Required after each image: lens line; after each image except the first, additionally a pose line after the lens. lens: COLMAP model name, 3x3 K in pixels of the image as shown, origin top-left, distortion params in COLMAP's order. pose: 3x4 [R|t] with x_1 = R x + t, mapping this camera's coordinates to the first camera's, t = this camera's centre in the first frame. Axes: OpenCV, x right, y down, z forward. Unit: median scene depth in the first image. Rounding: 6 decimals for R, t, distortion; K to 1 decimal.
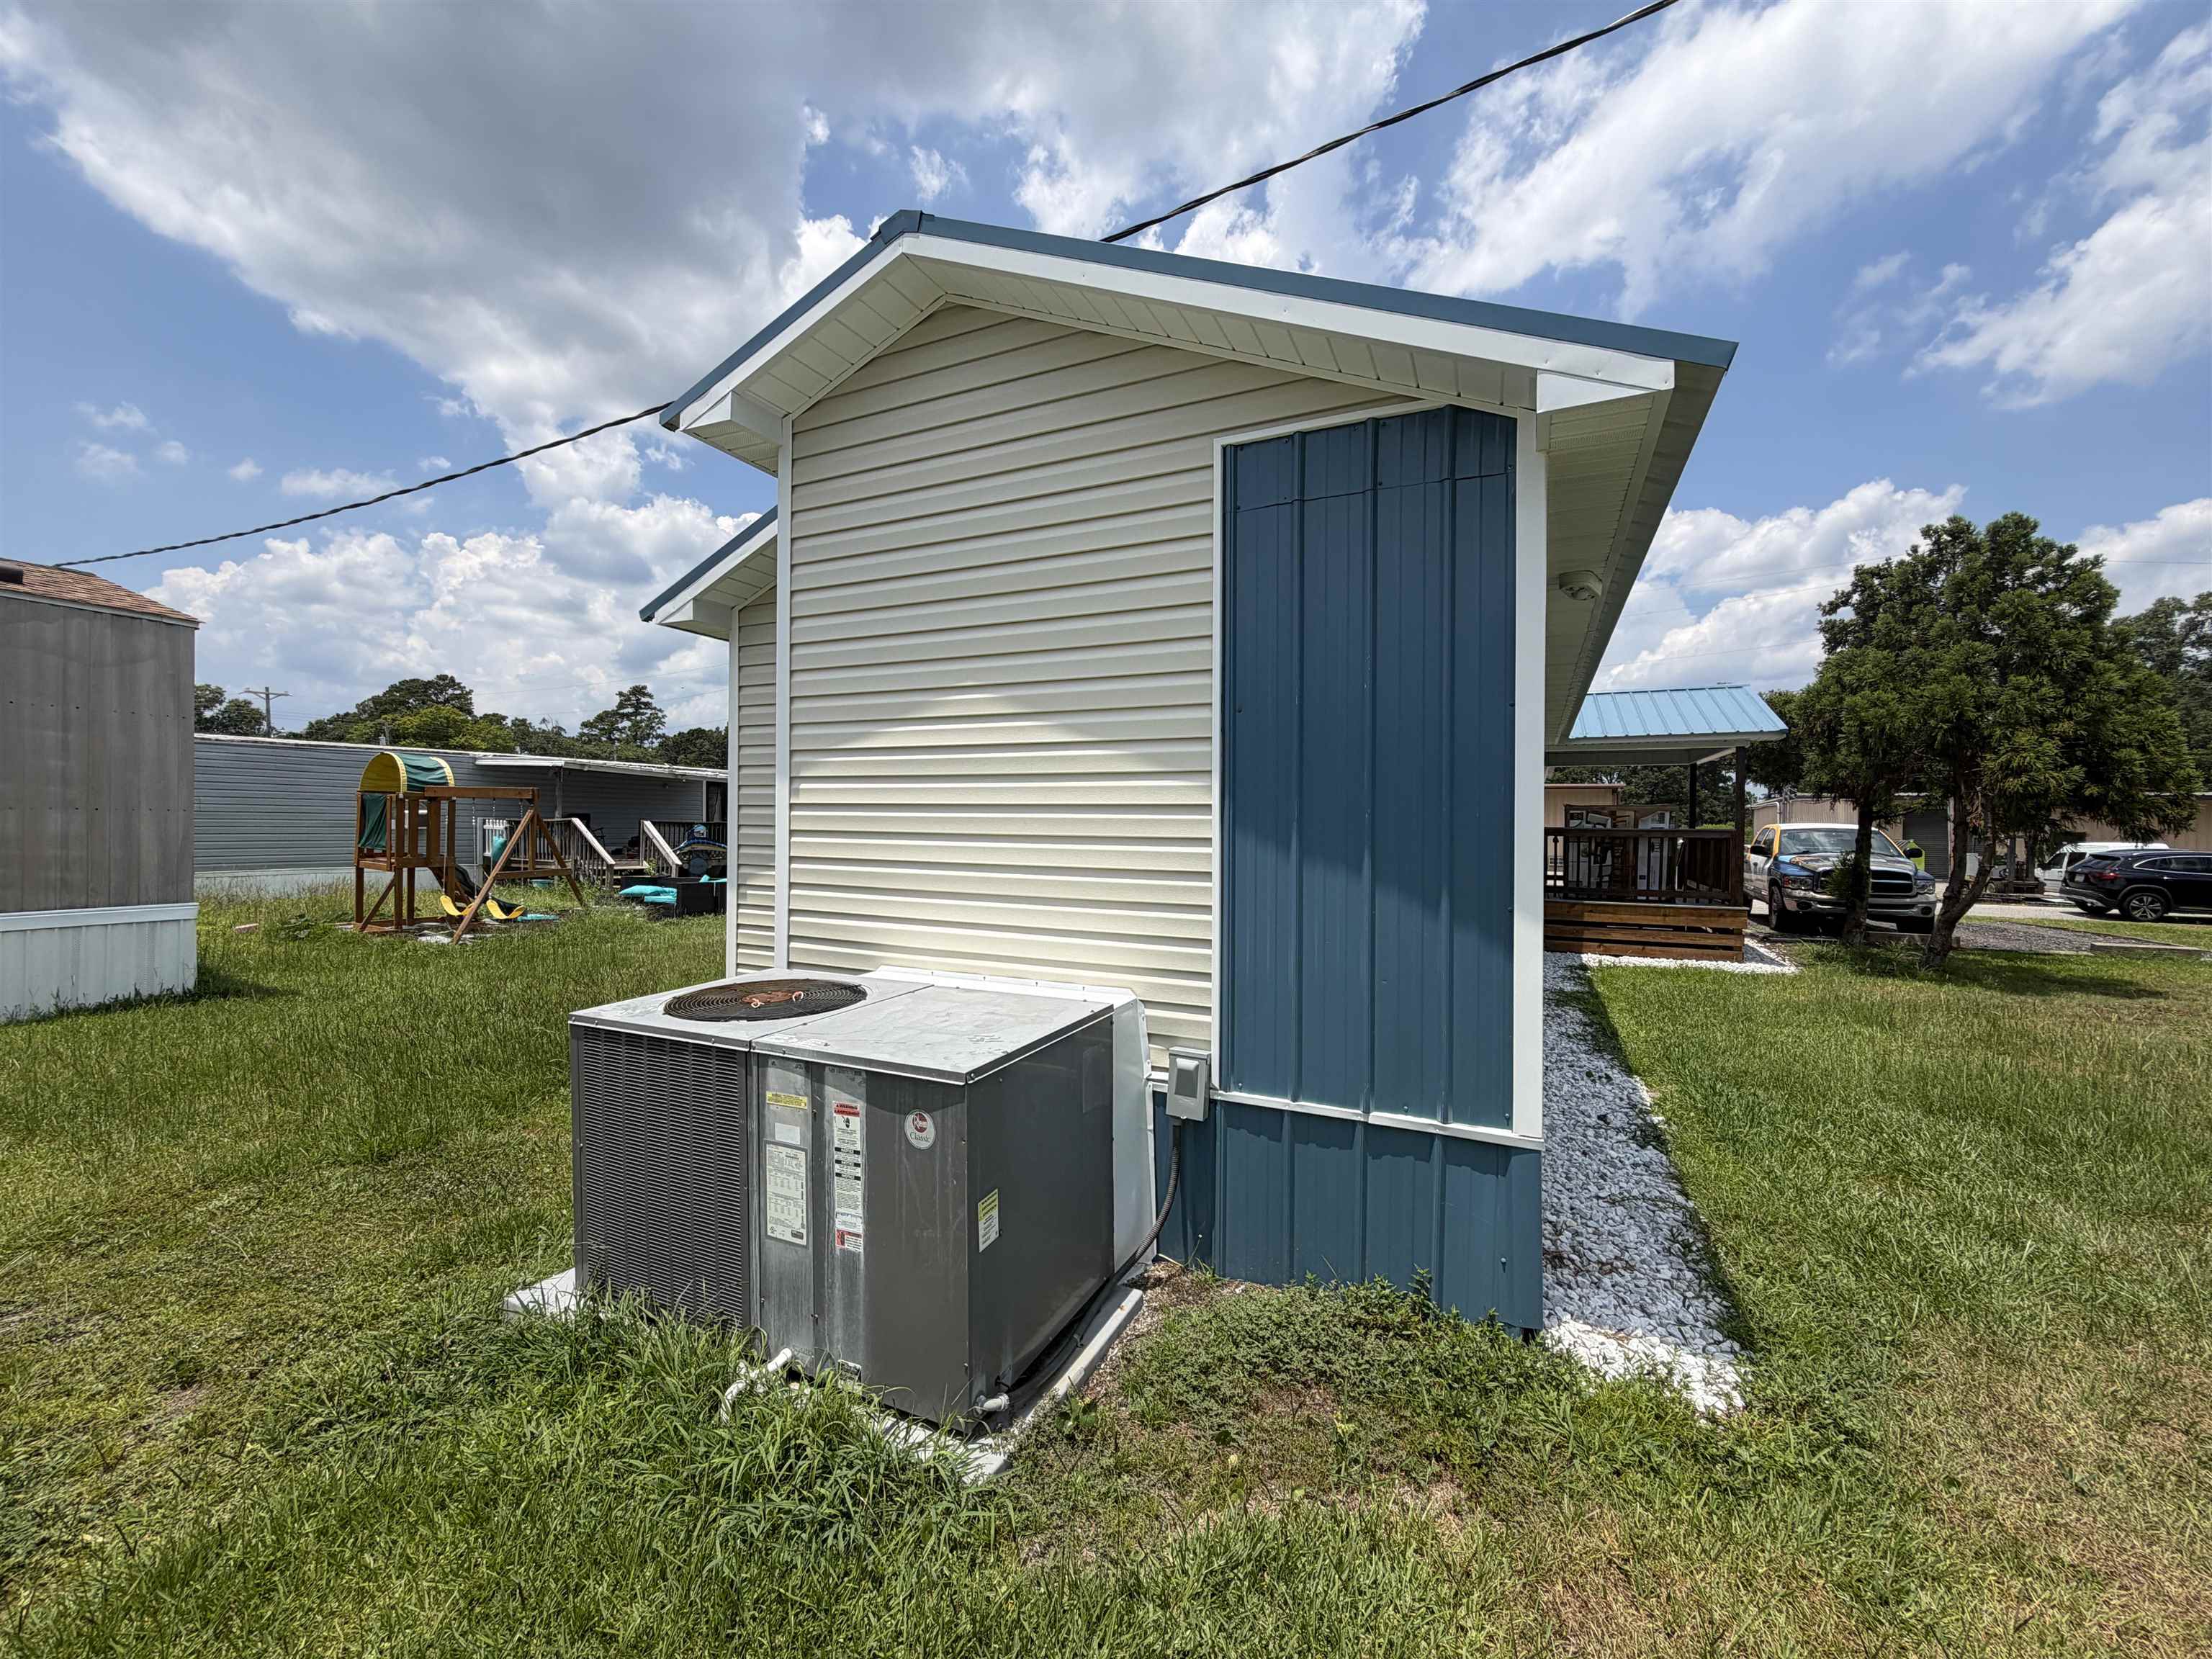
lens RADIAL K [[883.3, 0, 1095.7], [0, 883.3, 835.1], [0, 0, 1]] dist [0.001565, -0.000031]
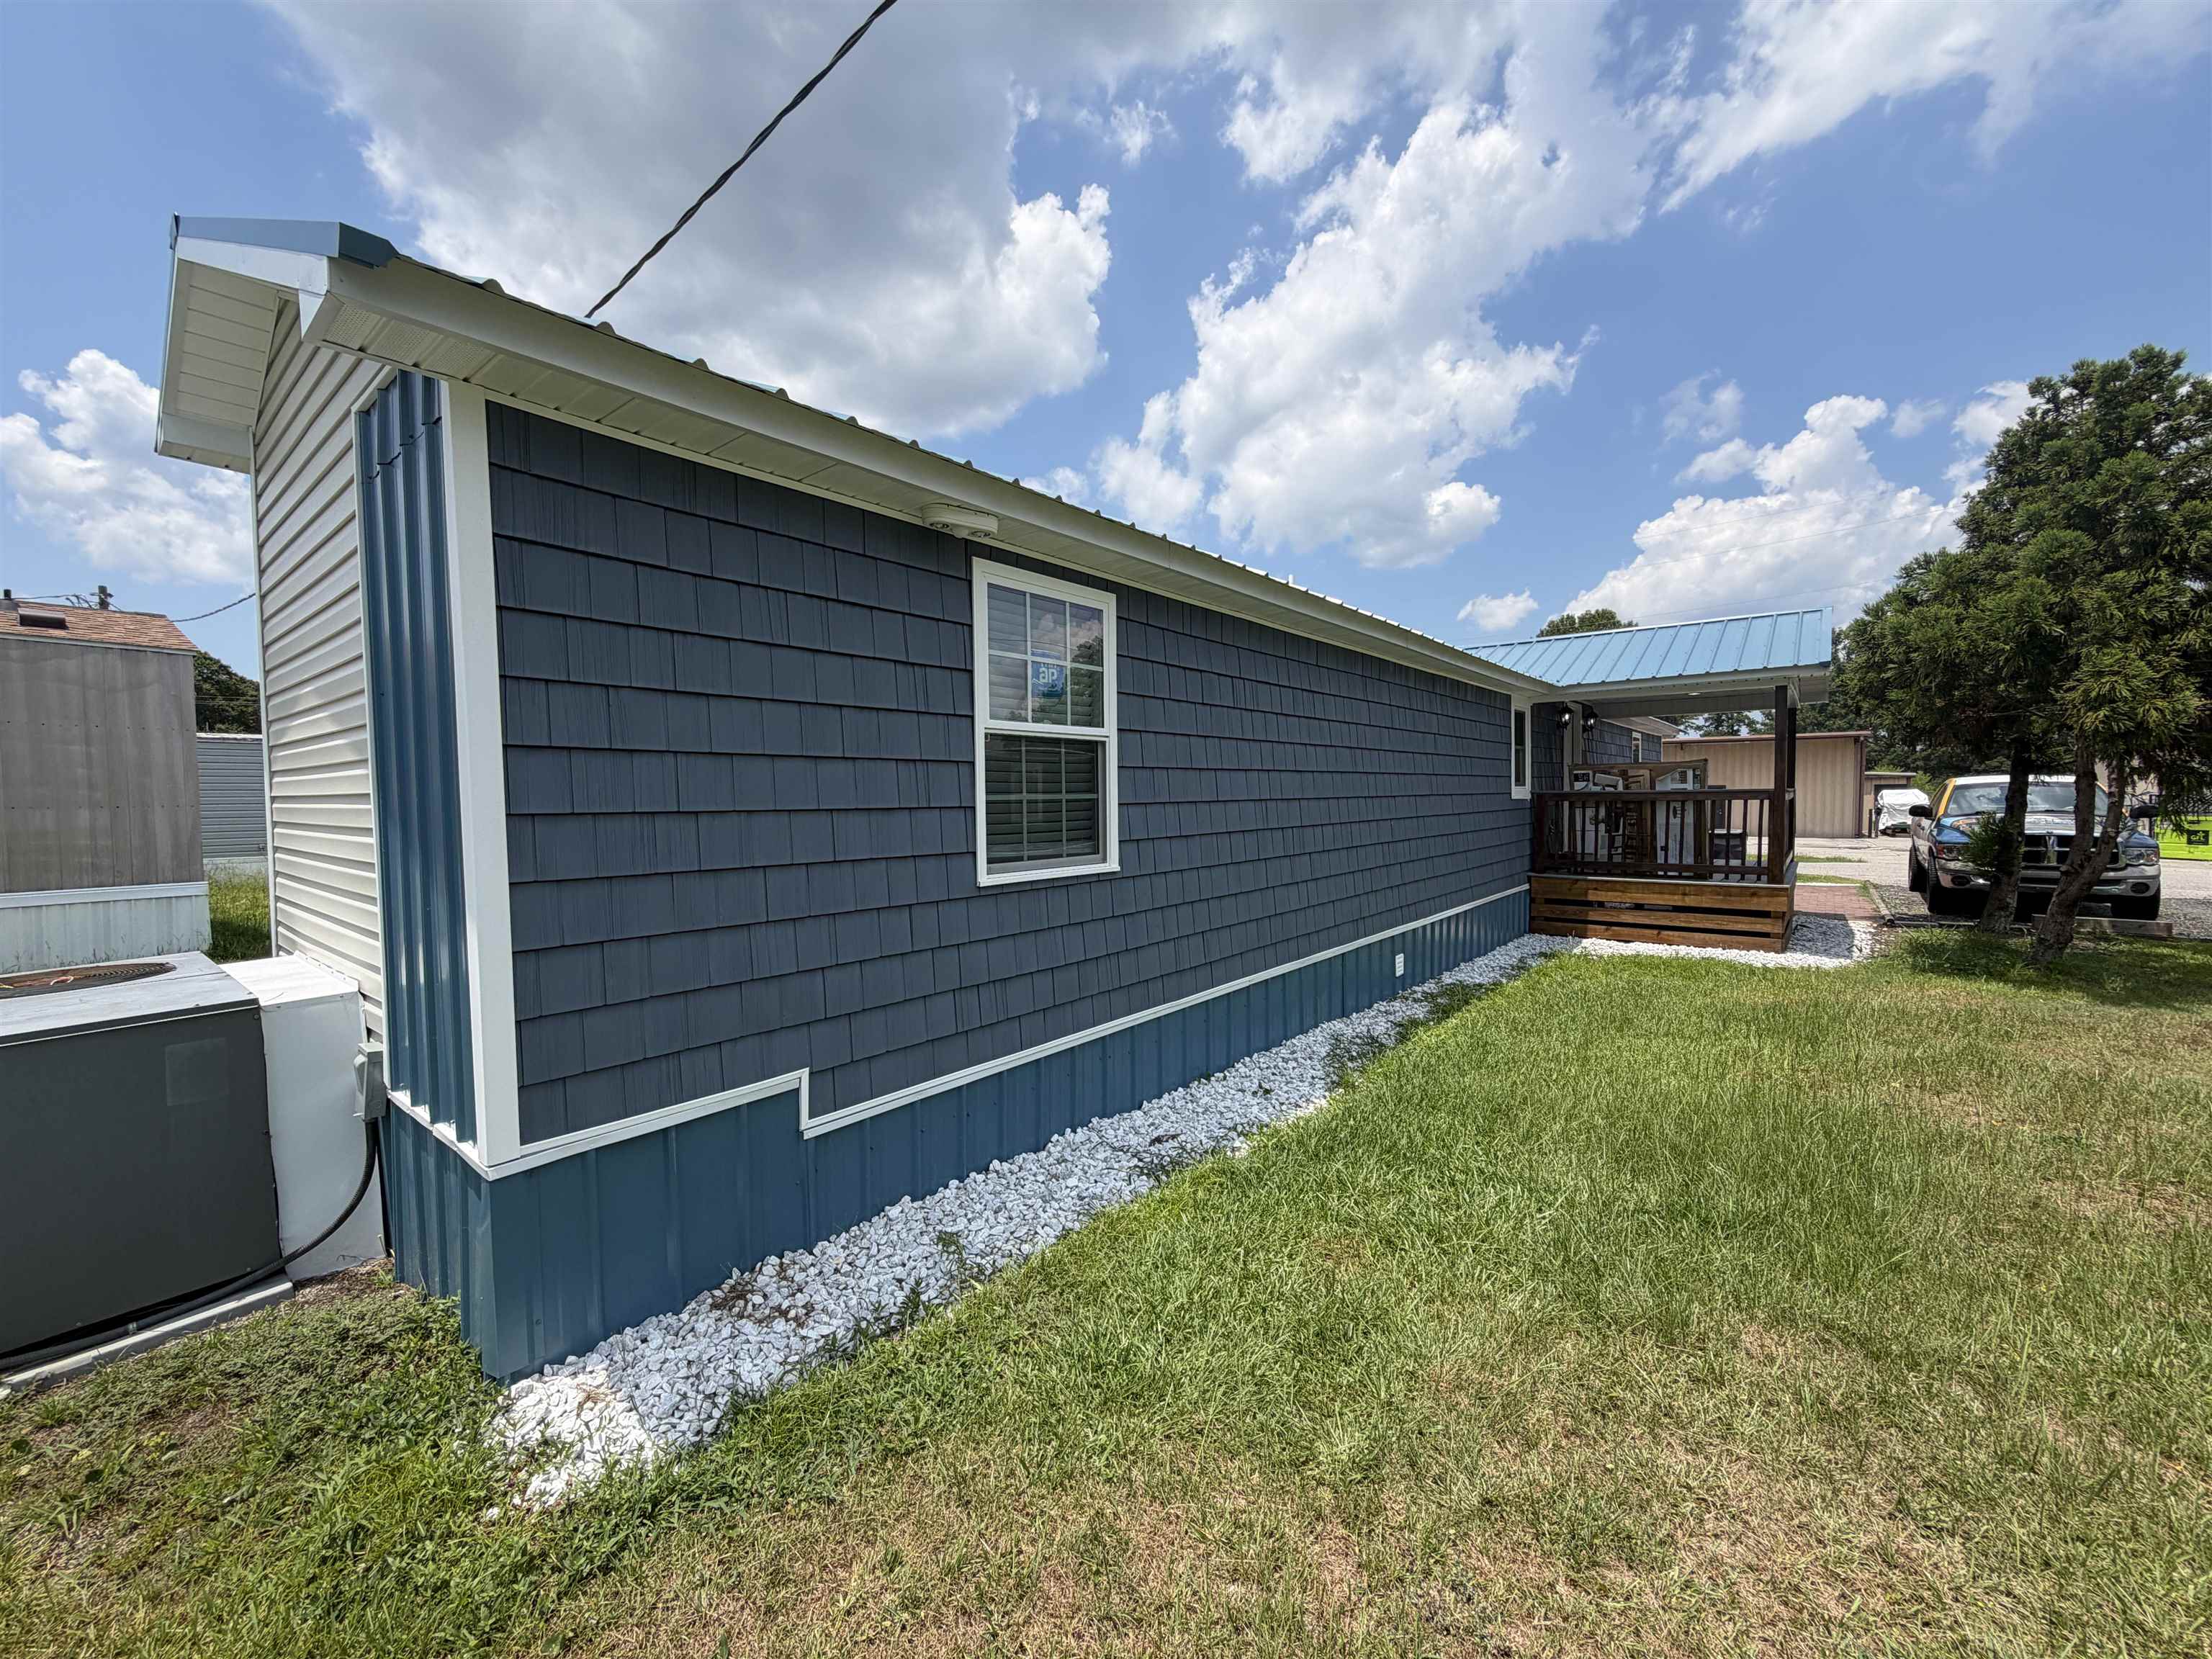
lens RADIAL K [[879.0, 0, 1101.7], [0, 879.0, 855.2], [0, 0, 1]] dist [-0.000982, -0.000120]
pose [[0.971853, -0.005890, -0.235515, 0.412157], [0.019265, 0.998326, 0.054530, -0.002101], [0.234799, -0.057532, 0.970340, 0.096300]]
